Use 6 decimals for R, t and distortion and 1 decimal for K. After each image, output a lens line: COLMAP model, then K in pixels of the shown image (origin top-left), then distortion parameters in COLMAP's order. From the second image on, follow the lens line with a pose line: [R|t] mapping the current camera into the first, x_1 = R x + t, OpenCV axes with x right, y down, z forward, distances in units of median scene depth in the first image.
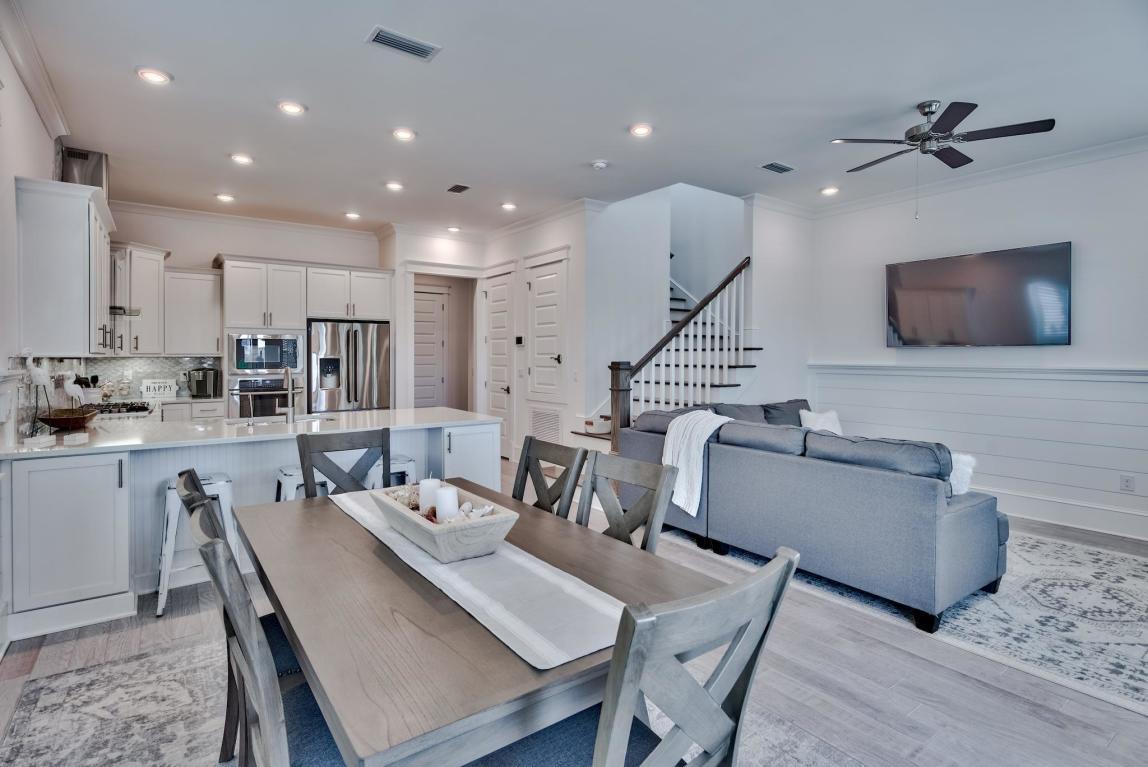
lens RADIAL K [[570.7, 0, 575.1], [0, 570.7, 361.6], [0, 0, 1]] dist [-0.006033, -0.000620]
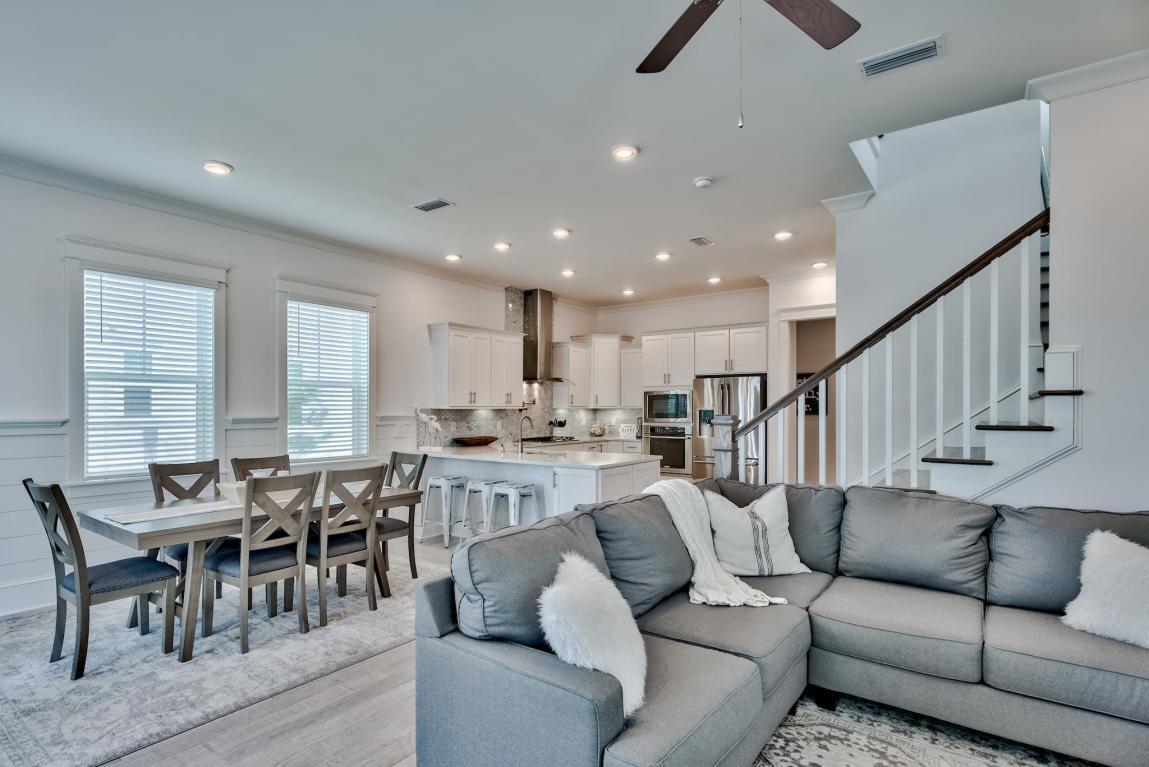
lens RADIAL K [[571.2, 0, 574.1], [0, 571.2, 414.4], [0, 0, 1]] dist [-0.006033, -0.000620]
pose [[0.307746, 0.010153, -0.951414, 0.841097], [-0.005984, 0.999944, 0.008735, -0.007857], [0.951450, 0.003005, 0.307789, 0.591179]]
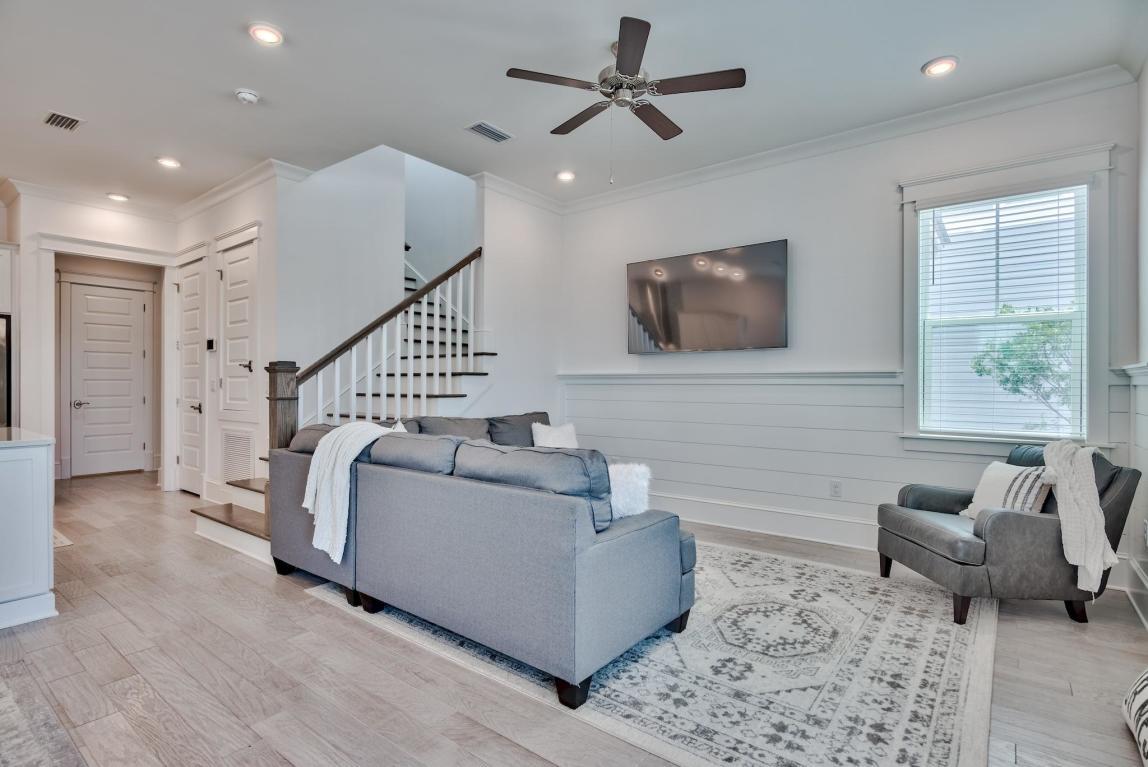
lens RADIAL K [[570.7, 0, 570.4], [0, 570.7, 387.1], [0, 0, 1]] dist [-0.006033, -0.000620]
pose [[0.960533, -0.001525, 0.278163, 0.252625], [0.002523, 0.999992, -0.003229, 0.039575], [-0.278156, 0.003804, 0.960528, 0.178069]]
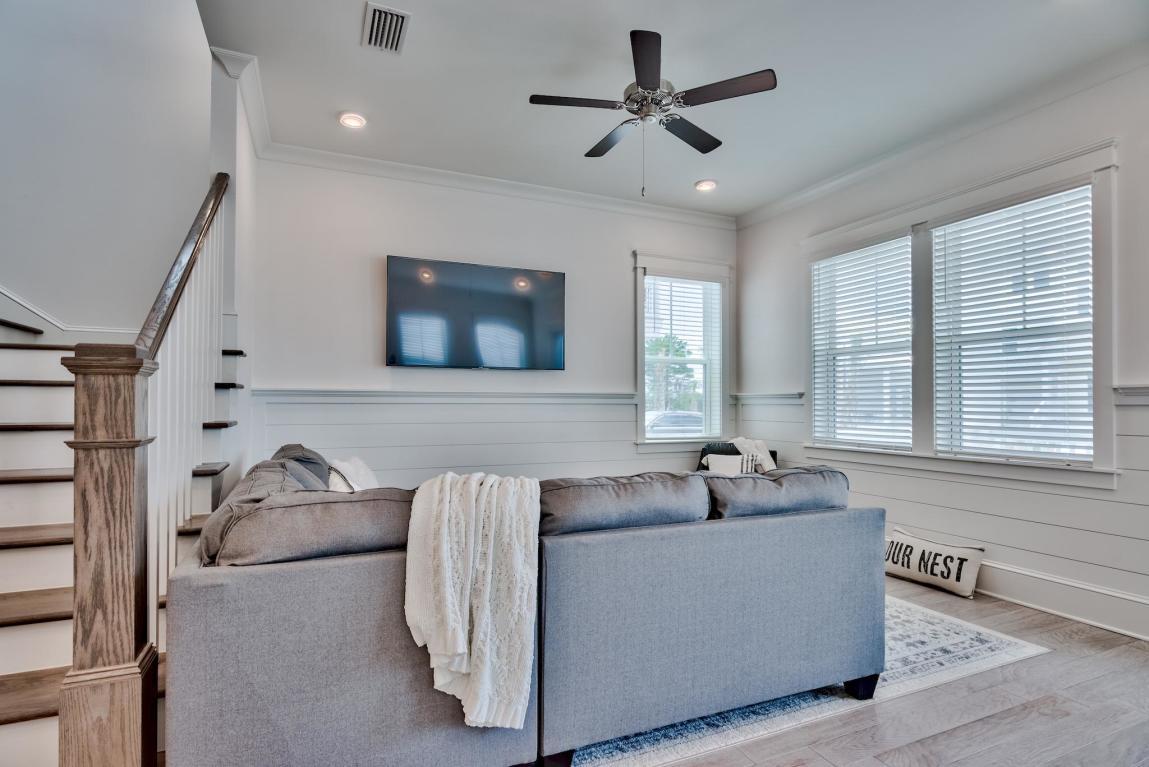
lens RADIAL K [[571.2, 0, 564.5], [0, 571.2, 399.1], [0, 0, 1]] dist [-0.006033, -0.000620]
pose [[0.209973, 0.005413, 0.977692, -0.162456], [0.005045, 0.999965, -0.006619, 0.031572], [-0.977694, 0.006322, 0.209938, 0.759150]]
